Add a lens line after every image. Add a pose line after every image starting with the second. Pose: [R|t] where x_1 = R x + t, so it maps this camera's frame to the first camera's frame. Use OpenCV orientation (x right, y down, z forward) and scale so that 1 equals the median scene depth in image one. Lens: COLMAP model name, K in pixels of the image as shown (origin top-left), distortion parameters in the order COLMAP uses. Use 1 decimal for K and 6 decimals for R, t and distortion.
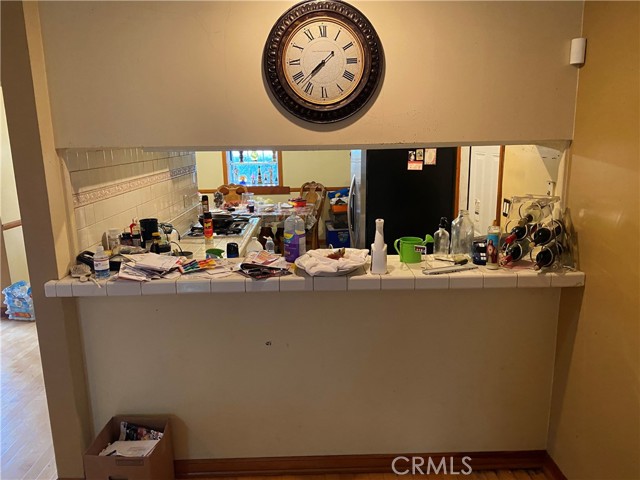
lens RADIAL K [[484.5, 0, 319.9], [0, 484.5, 238.5], [0, 0, 1]] dist [0.012427, 0.002698]
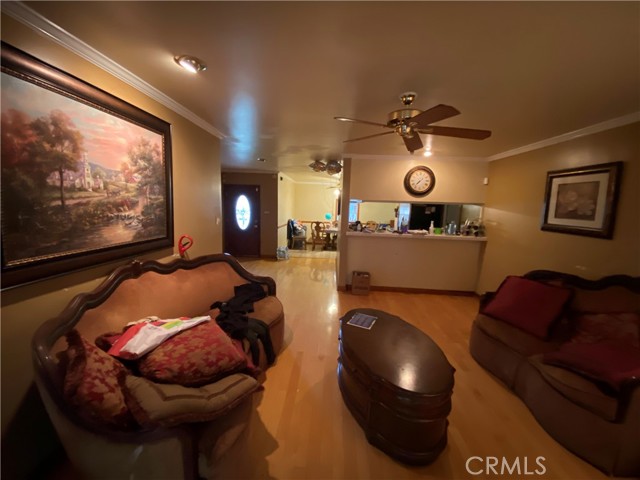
lens RADIAL K [[255.2, 0, 320.0], [0, 255.2, 237.9], [0, 0, 1]] dist [-0.000275, -0.000089]
pose [[0.994826, 0.060665, -0.081492, -0.598934], [-0.066839, 0.994918, -0.075304, 0.310142], [0.076510, 0.080361, 0.993825, -1.092512]]
